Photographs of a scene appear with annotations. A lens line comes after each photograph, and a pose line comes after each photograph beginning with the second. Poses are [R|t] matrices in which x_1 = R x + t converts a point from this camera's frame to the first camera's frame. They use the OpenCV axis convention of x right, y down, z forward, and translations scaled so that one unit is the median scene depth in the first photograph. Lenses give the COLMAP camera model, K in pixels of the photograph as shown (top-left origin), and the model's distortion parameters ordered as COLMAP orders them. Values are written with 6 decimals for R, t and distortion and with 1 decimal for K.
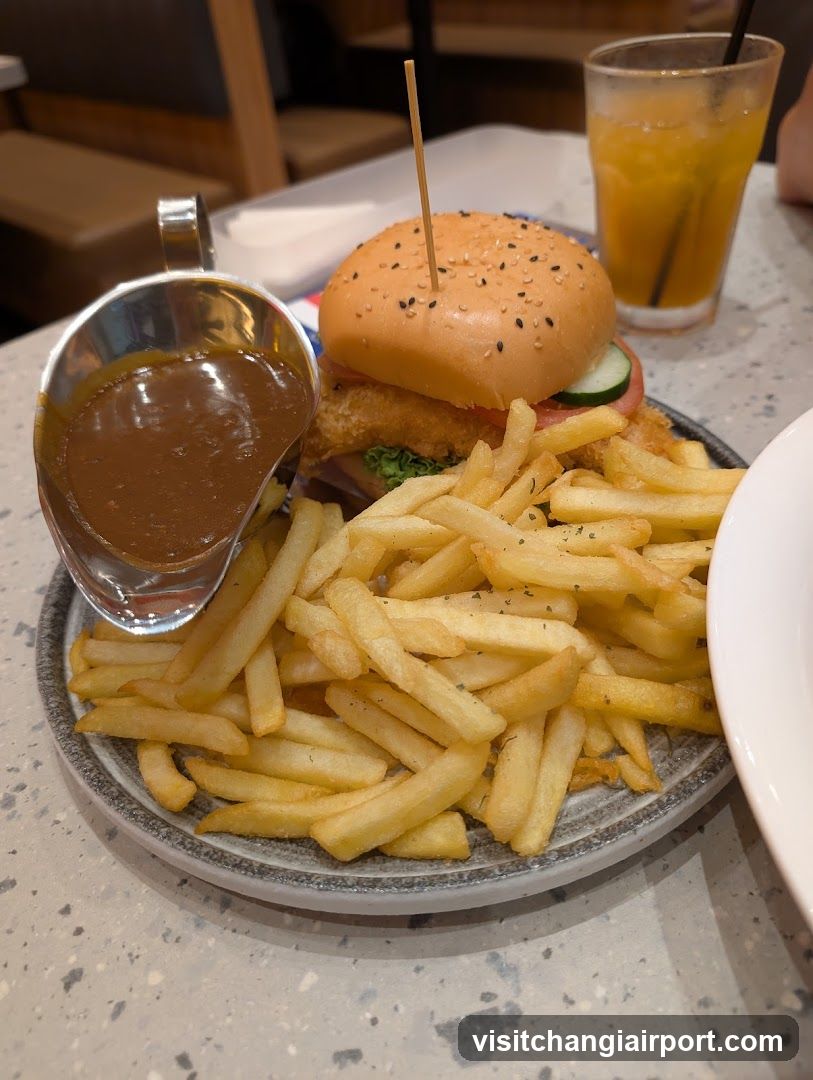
lens RADIAL K [[757.7, 0, 406.5], [0, 757.7, 540.0], [0, 0, 1]] dist [-0.003484, -0.006621]
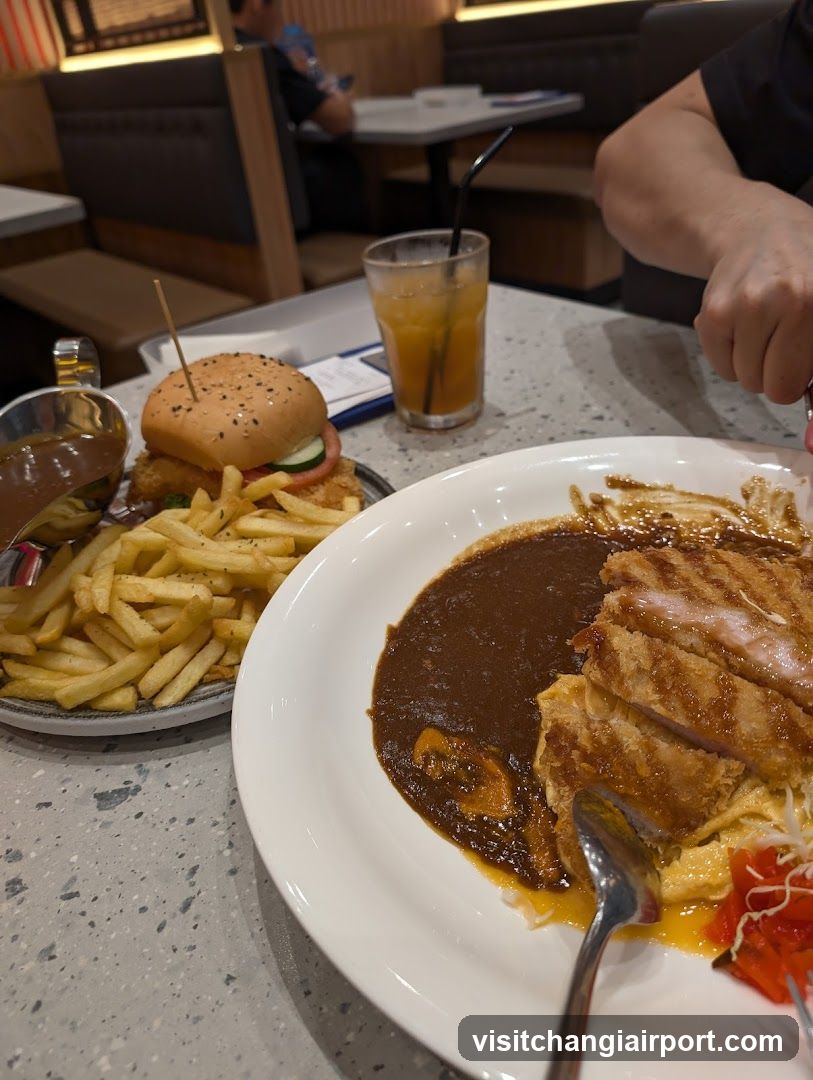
lens RADIAL K [[757.7, 0, 406.5], [0, 757.7, 540.0], [0, 0, 1]] dist [-0.003484, -0.006621]
pose [[0.996618, 0.036623, -0.073561, 0.672413], [-0.045157, 0.991997, -0.117910, 0.159573], [0.068654, 0.120833, 0.990296, -0.623391]]
